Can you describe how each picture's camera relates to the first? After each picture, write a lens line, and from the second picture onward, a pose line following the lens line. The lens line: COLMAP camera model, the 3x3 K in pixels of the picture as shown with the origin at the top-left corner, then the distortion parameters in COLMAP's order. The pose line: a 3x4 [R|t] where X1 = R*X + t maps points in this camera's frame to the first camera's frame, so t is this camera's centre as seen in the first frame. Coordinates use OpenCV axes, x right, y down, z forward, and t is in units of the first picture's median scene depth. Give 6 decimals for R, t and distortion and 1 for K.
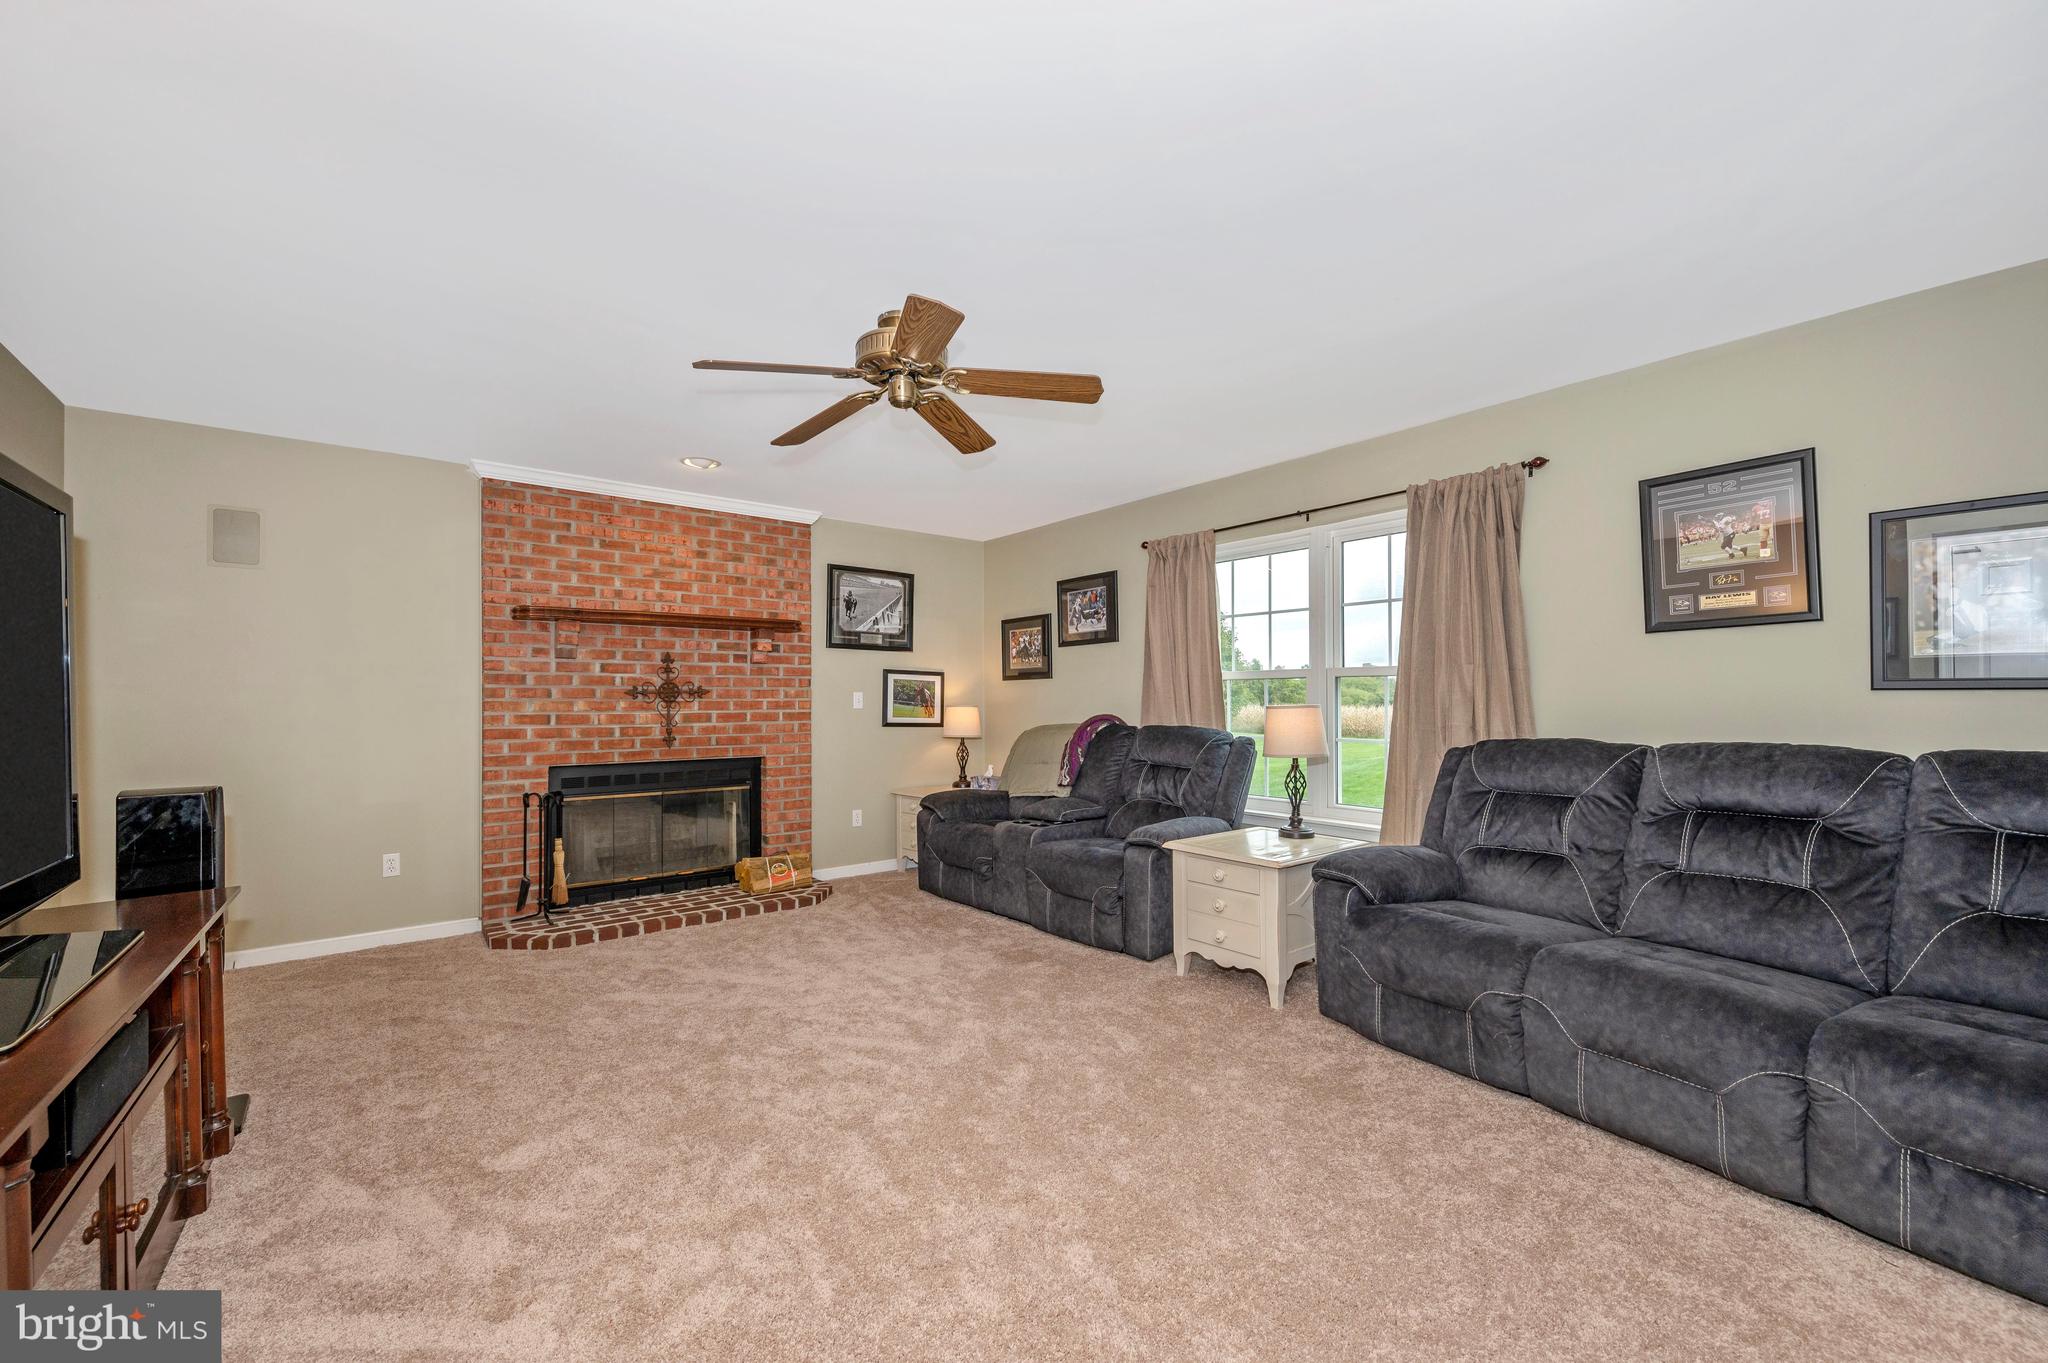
lens RADIAL K [[812.2, 0, 1014.3], [0, 812.2, 687.9], [0, 0, 1]] dist [-0.001446, -0.000089]
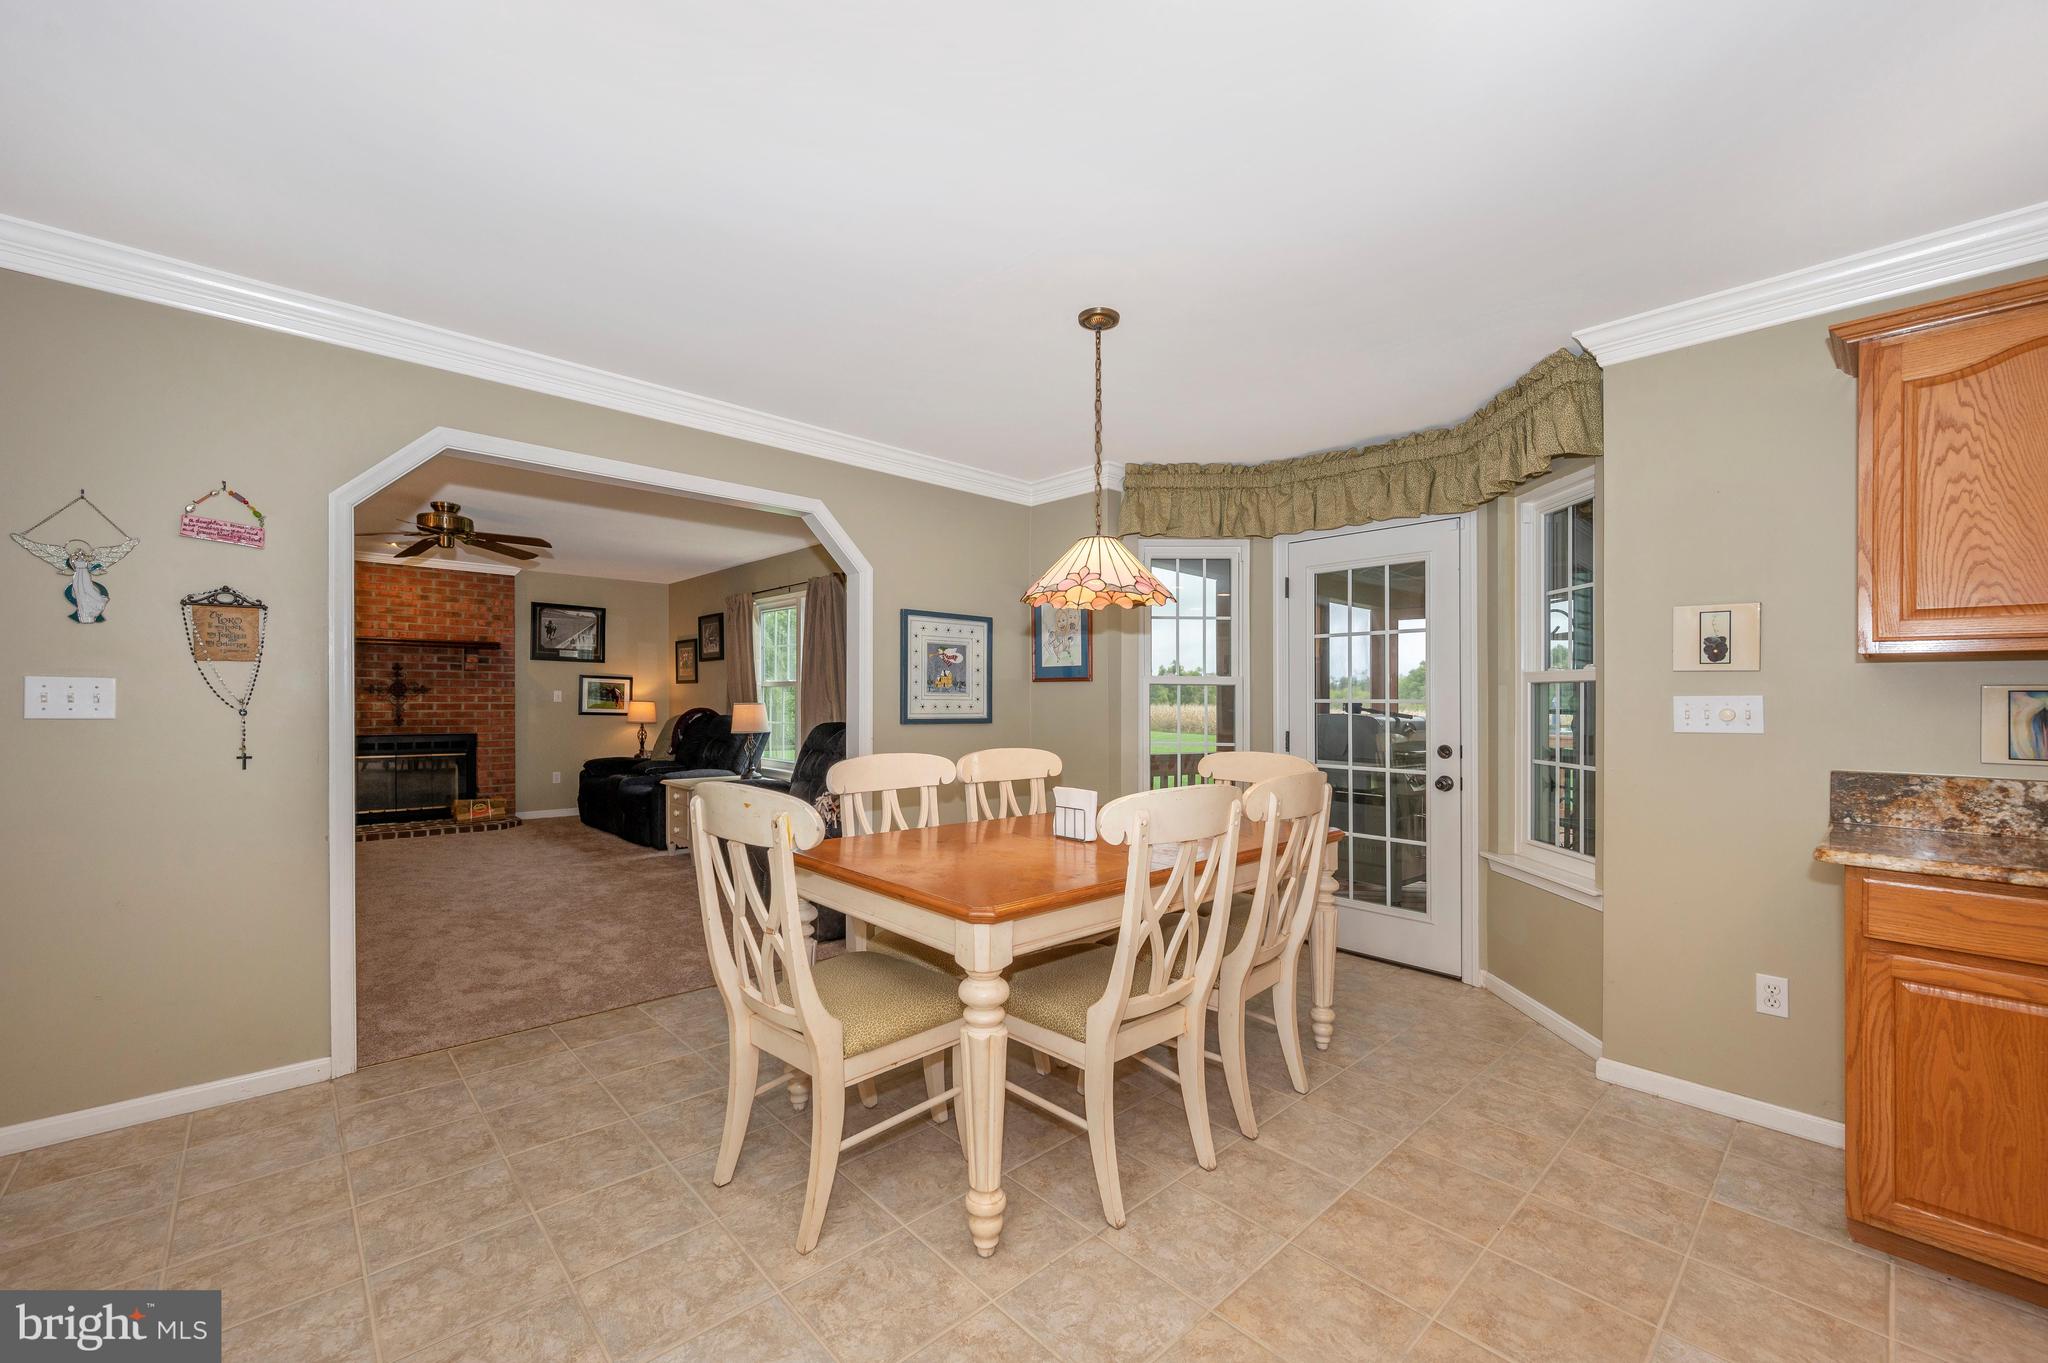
lens RADIAL K [[812.2, 0, 1022.3], [0, 812.2, 705.7], [0, 0, 1]] dist [-0.001446, -0.000089]
pose [[0.996780, 0.012852, 0.079153, 0.569452], [-0.014924, 0.999560, 0.025636, -0.019153], [-0.078788, -0.026735, 0.996533, -0.555081]]
